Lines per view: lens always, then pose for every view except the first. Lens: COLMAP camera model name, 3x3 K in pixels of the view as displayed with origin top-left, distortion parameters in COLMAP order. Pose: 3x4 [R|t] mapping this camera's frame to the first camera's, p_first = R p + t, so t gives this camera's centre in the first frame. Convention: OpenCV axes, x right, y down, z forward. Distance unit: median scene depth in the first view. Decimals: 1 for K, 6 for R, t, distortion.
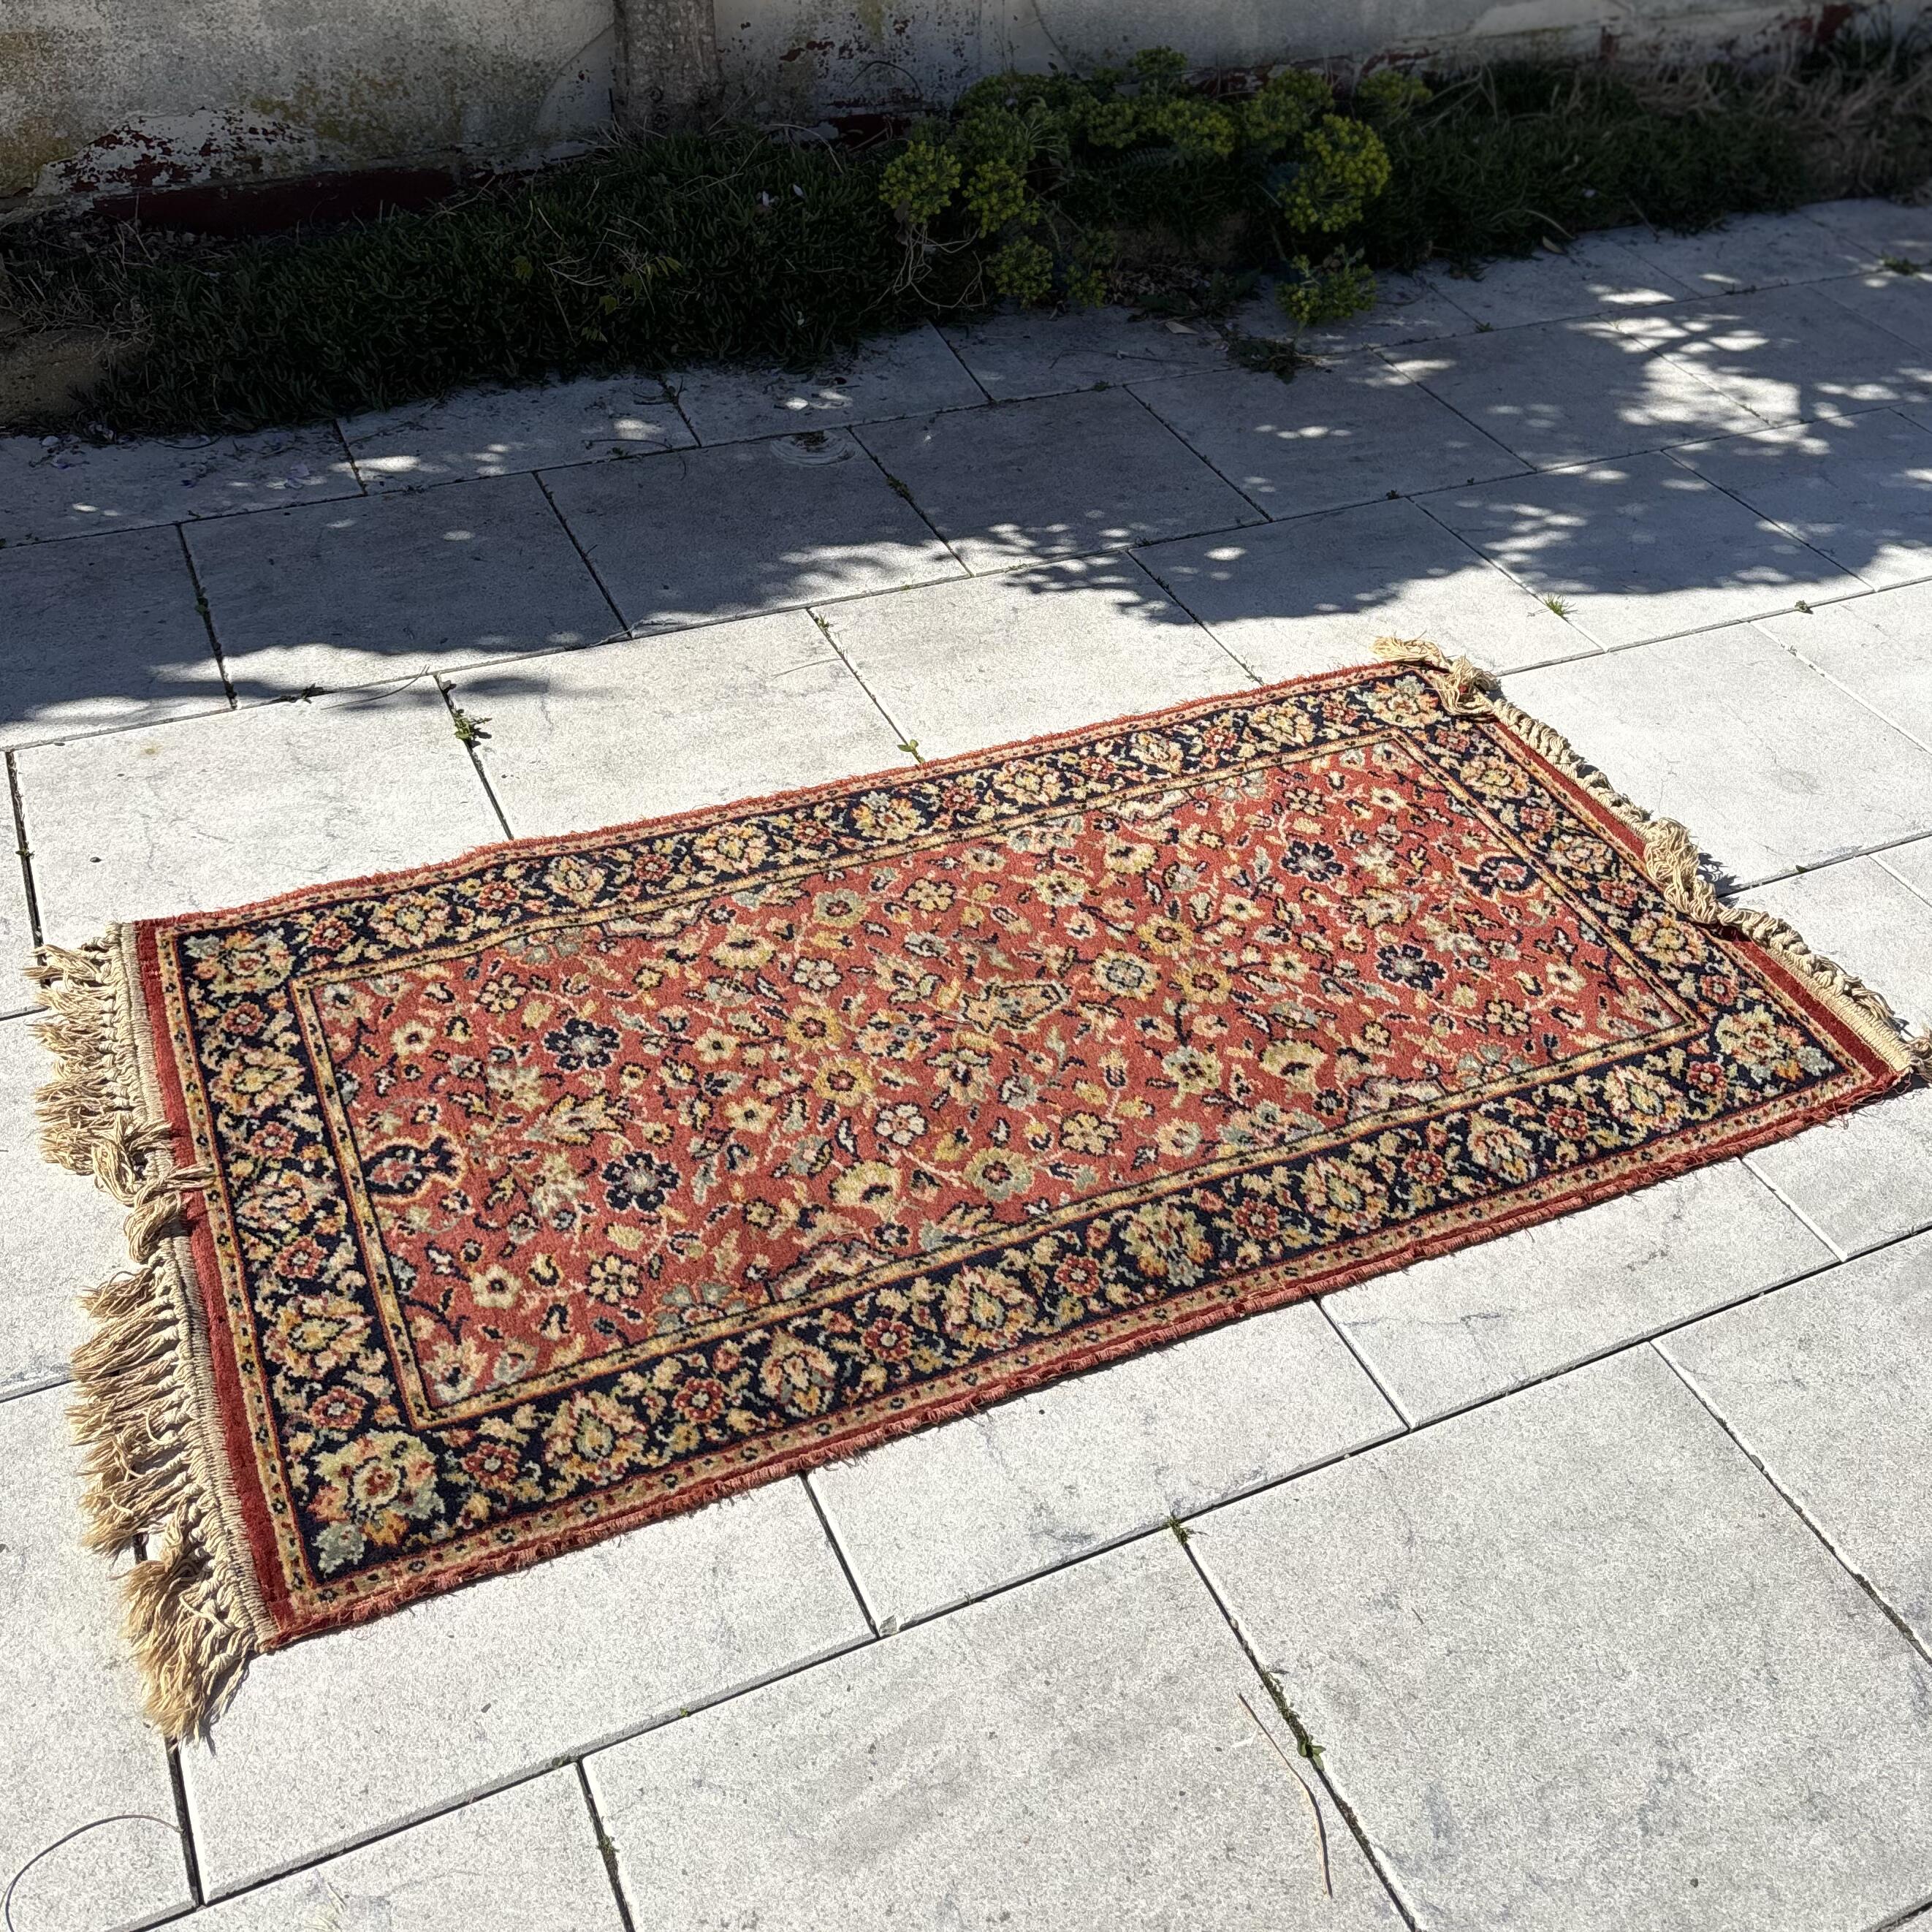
lens RADIAL K [[2070.8, 0, 1082.4], [0, 2070.8, 765.7], [0, 0, 1]] dist [0.142700, -0.273901]
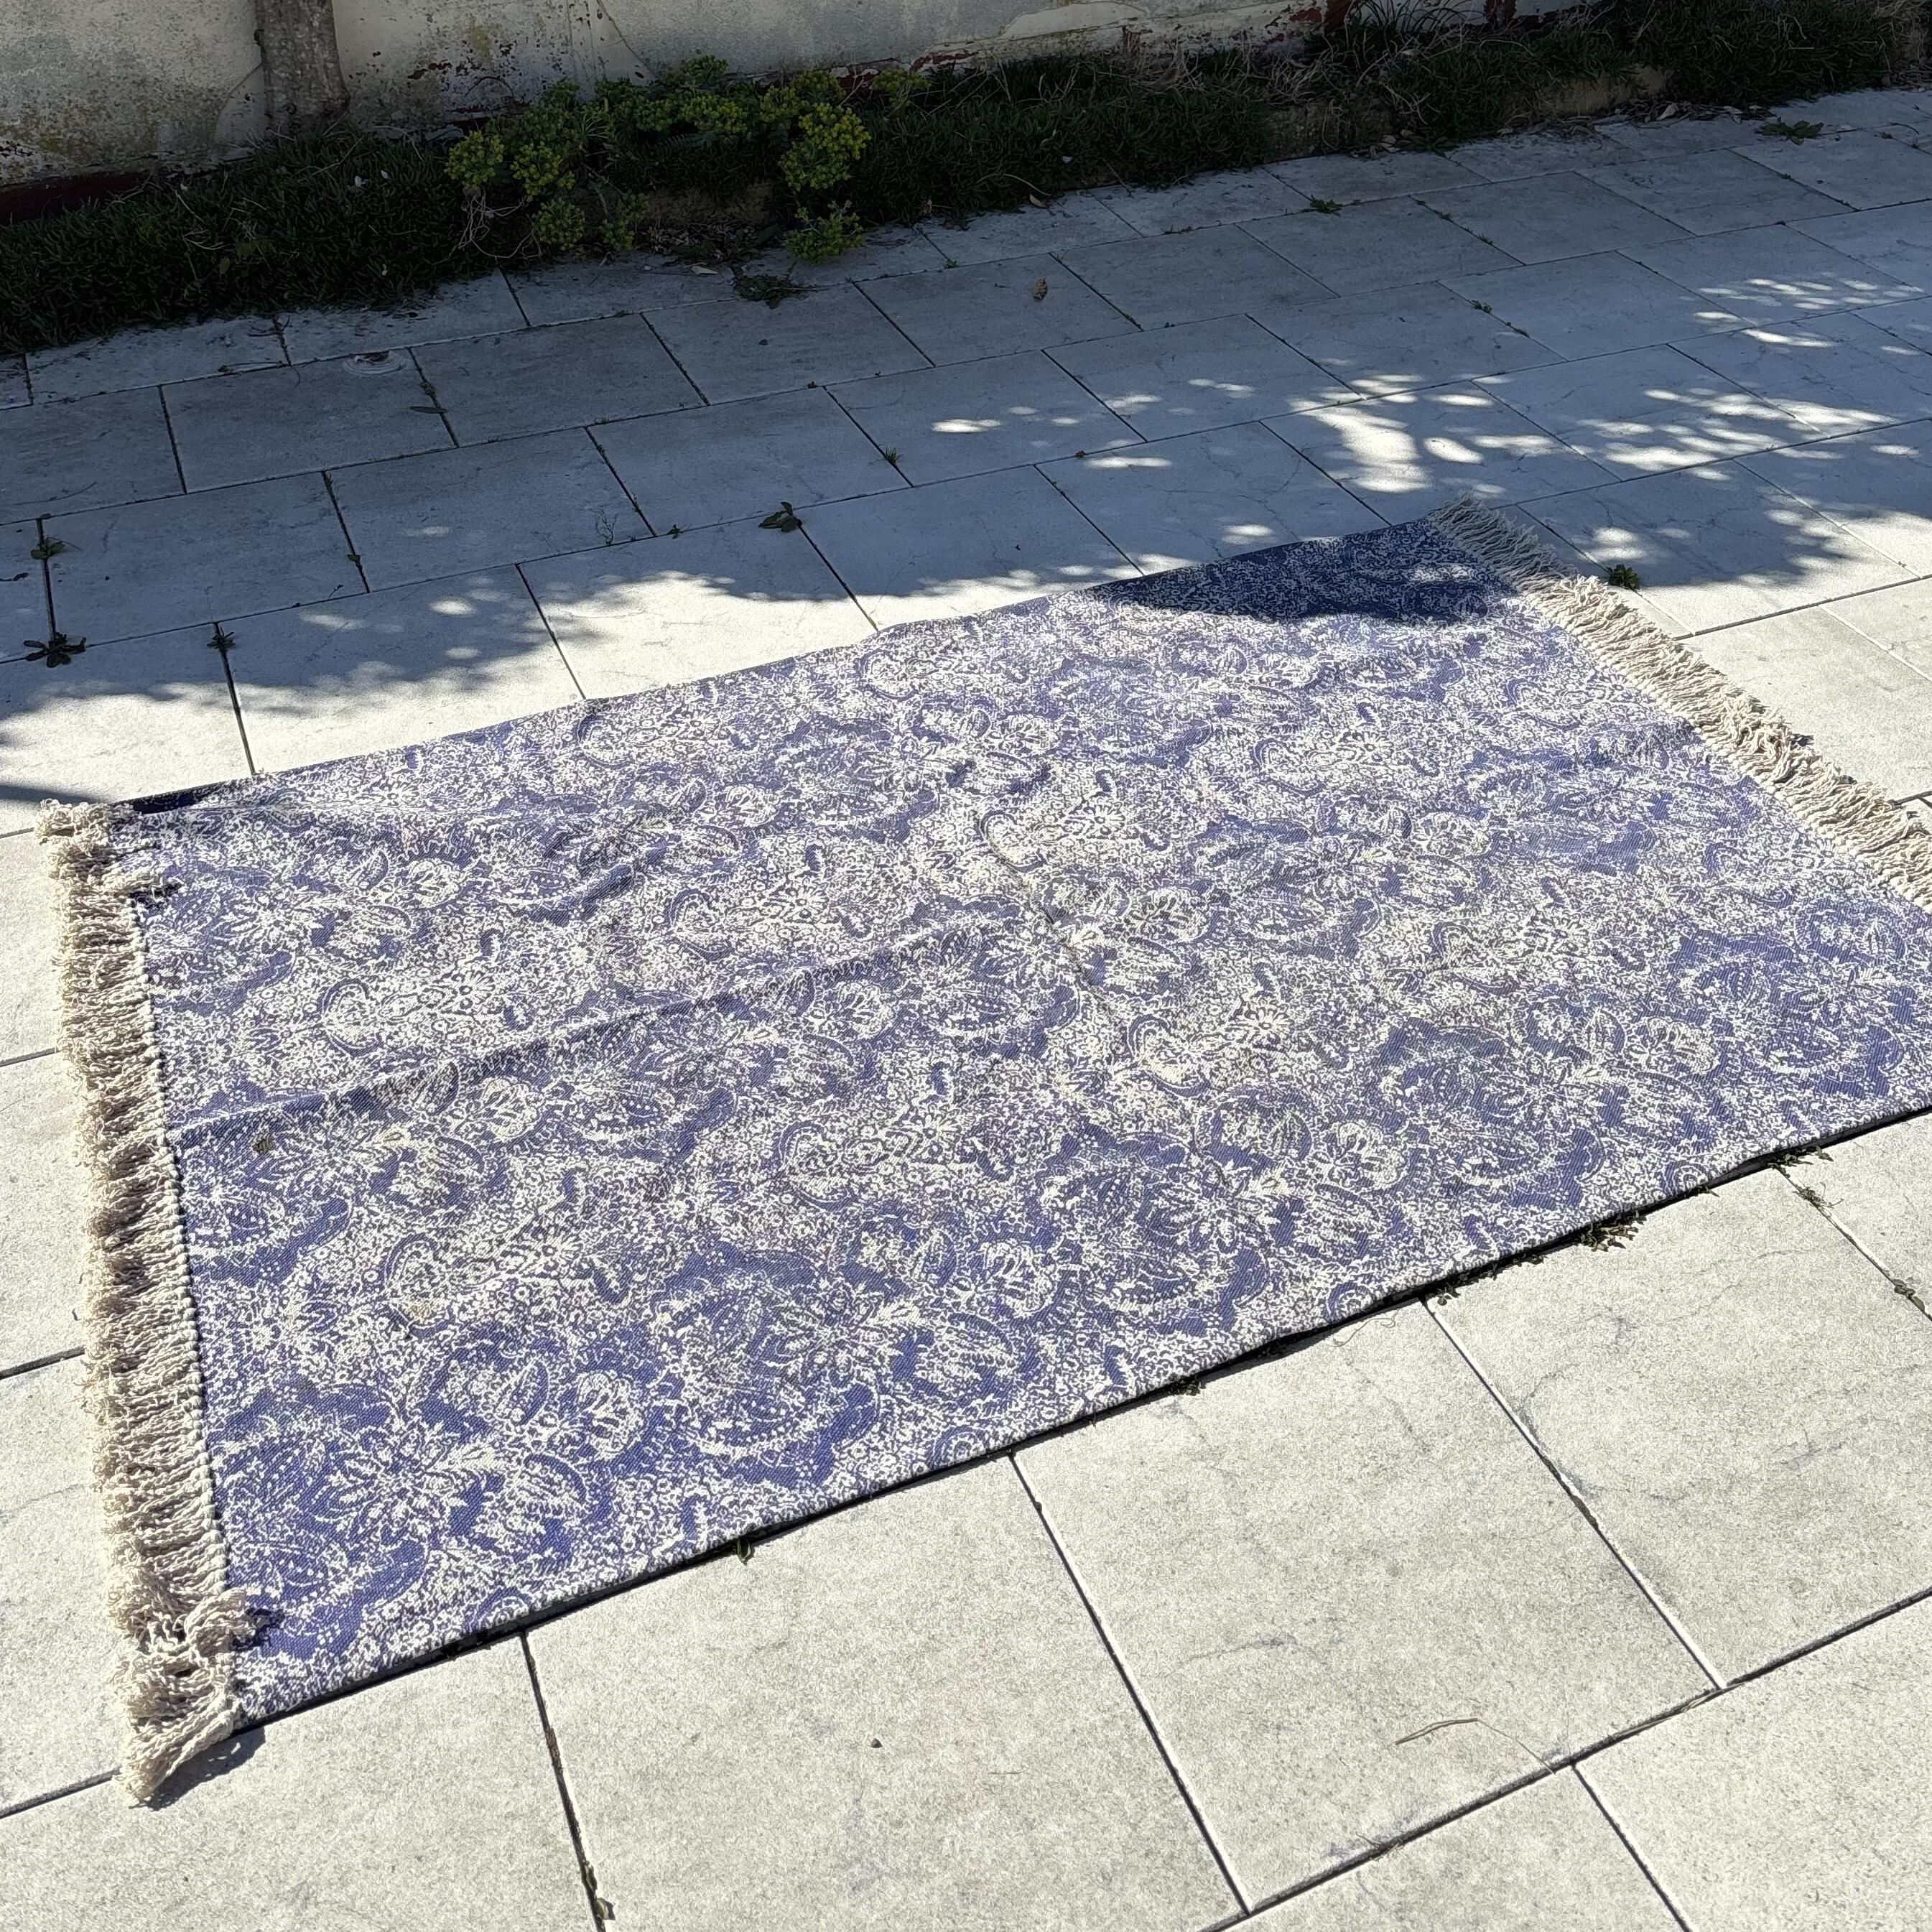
lens RADIAL K [[2020.5, 0, 1046.9], [0, 2020.5, 697.0], [0, 0, 1]] dist [0.131064, -0.200353]
pose [[0.997540, -0.025703, -0.065217, 0.351262], [0.024137, 0.999404, -0.024690, 0.097071], [0.065813, 0.023055, 0.997566, -0.261103]]
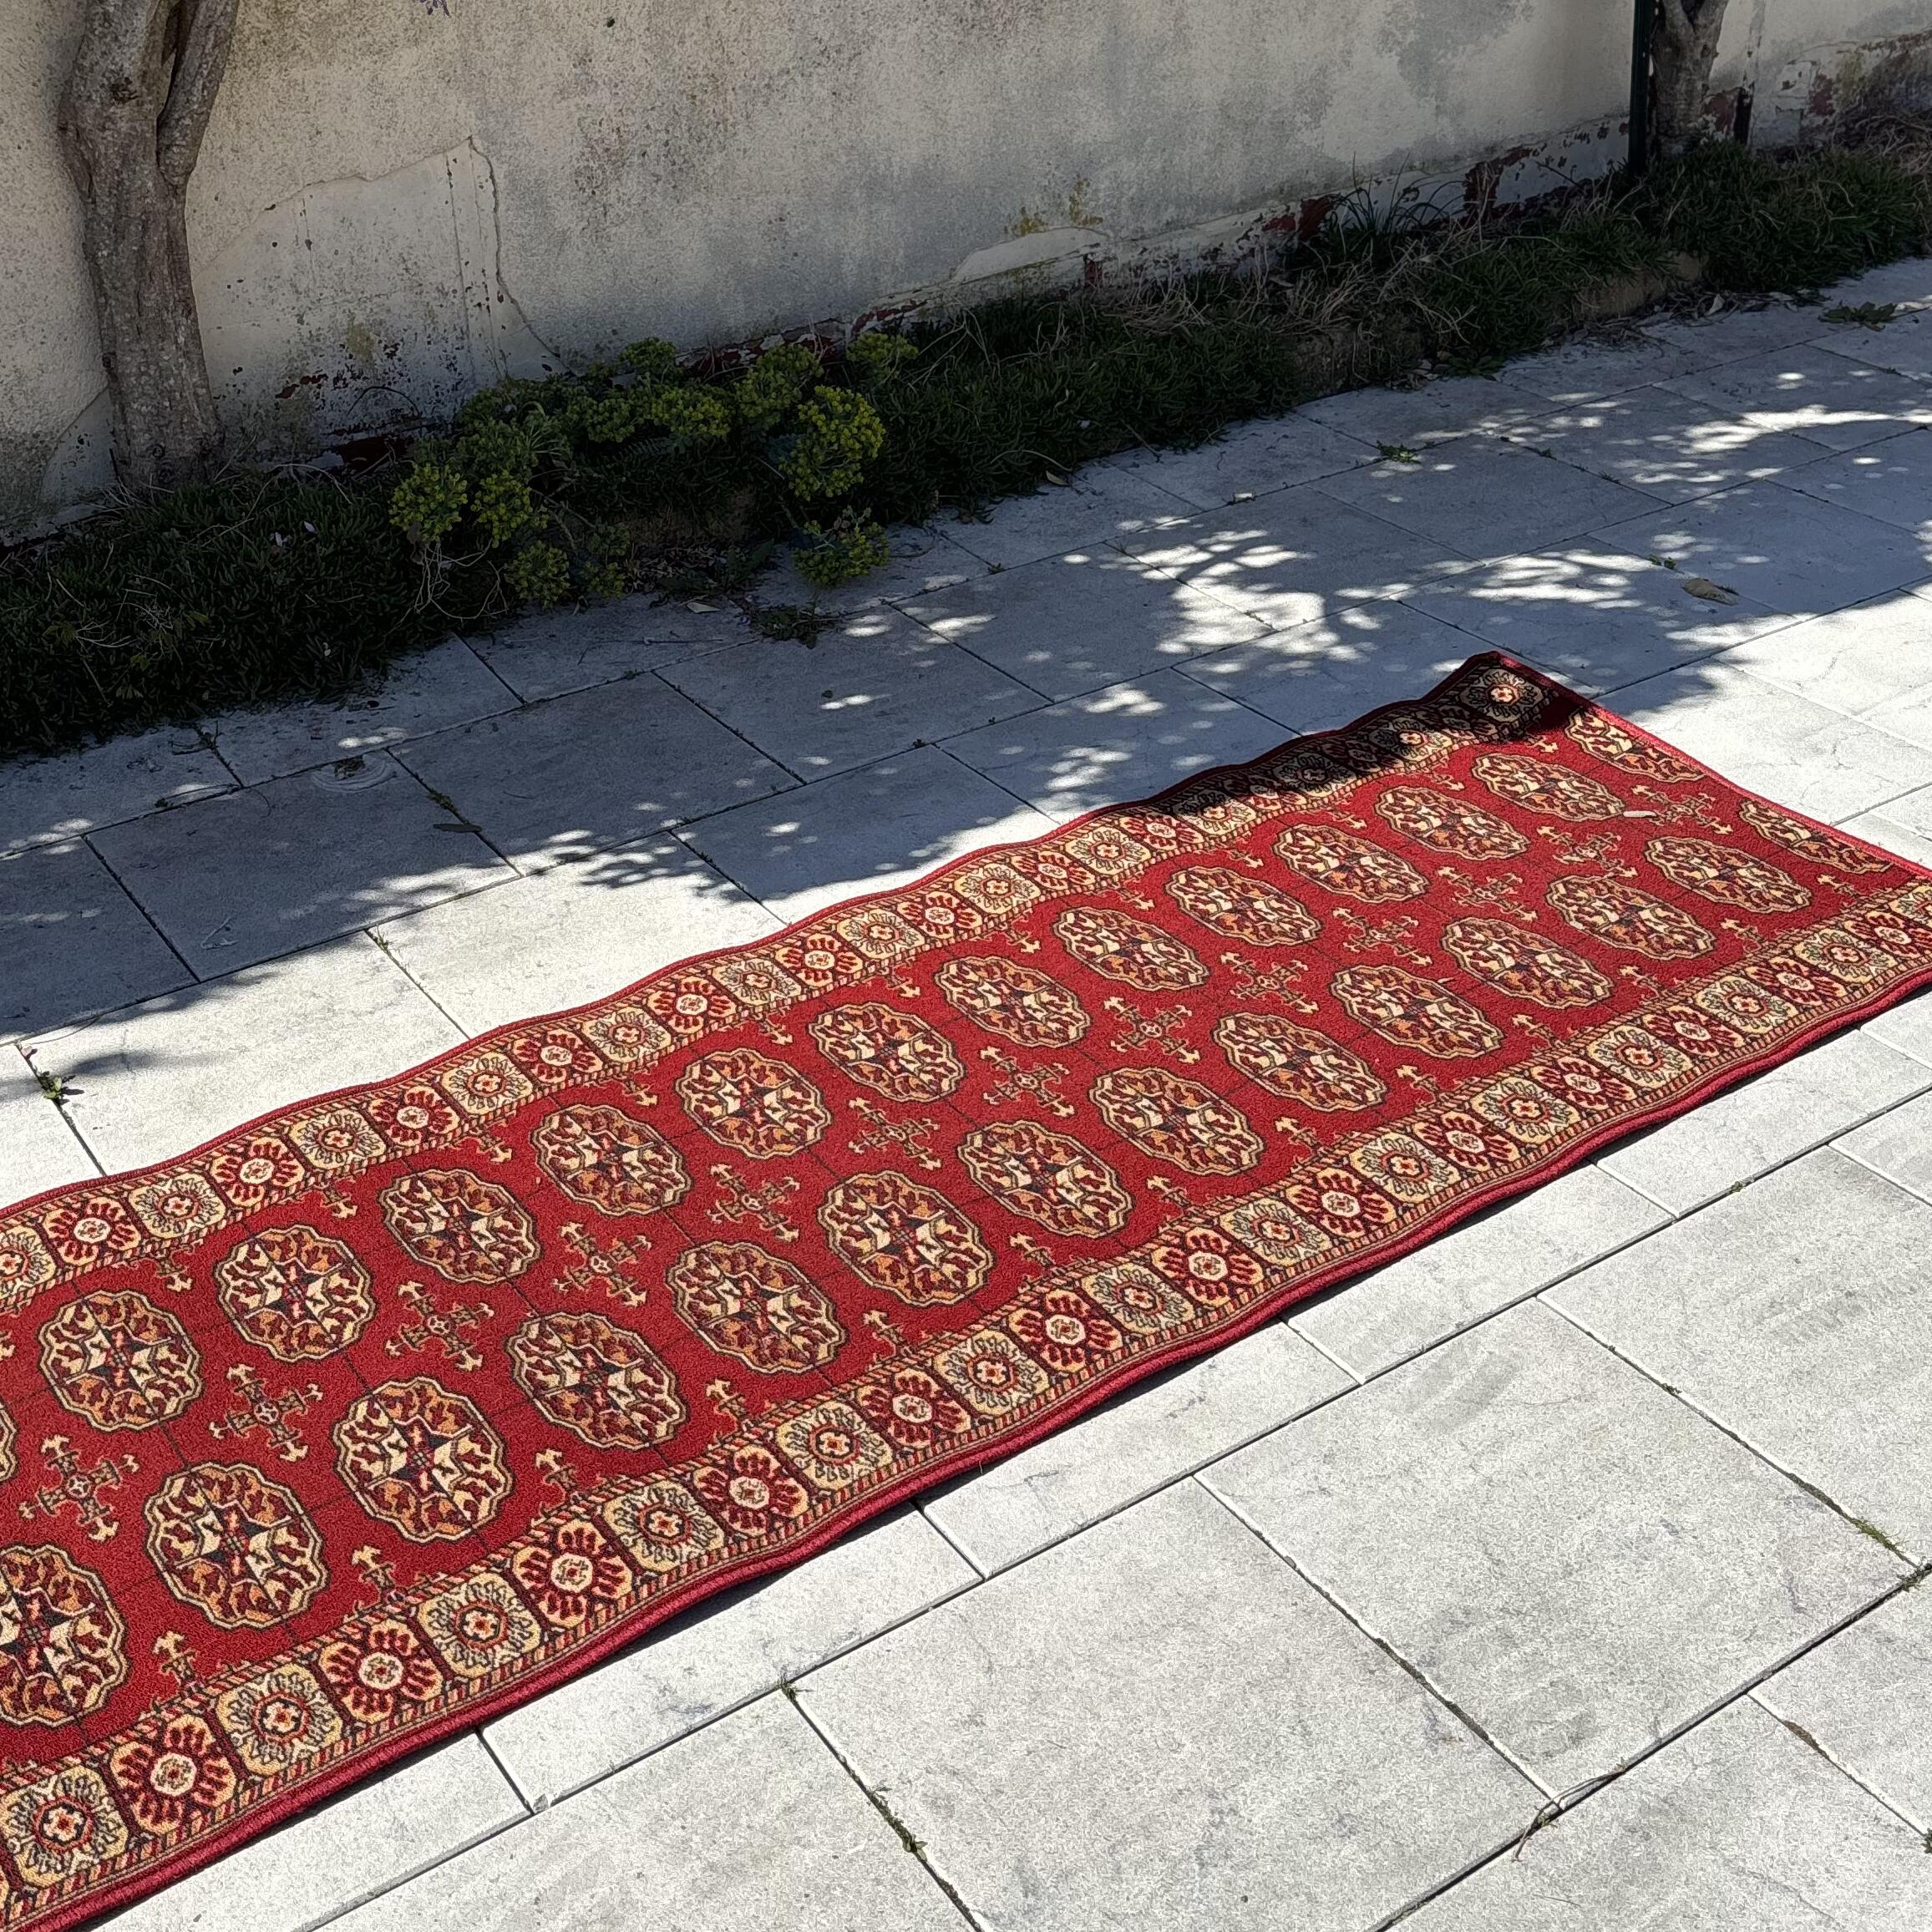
lens RADIAL K [[2374.1, 0, 820.7], [0, 2374.1, 894.4], [0, 0, 1]] dist [0.136230, -0.212360]
pose [[0.989563, -0.134789, 0.050951, 0.027263], [0.137841, 0.988509, -0.062054, 0.010258], [-0.042001, 0.068430, 0.996771, -0.163083]]
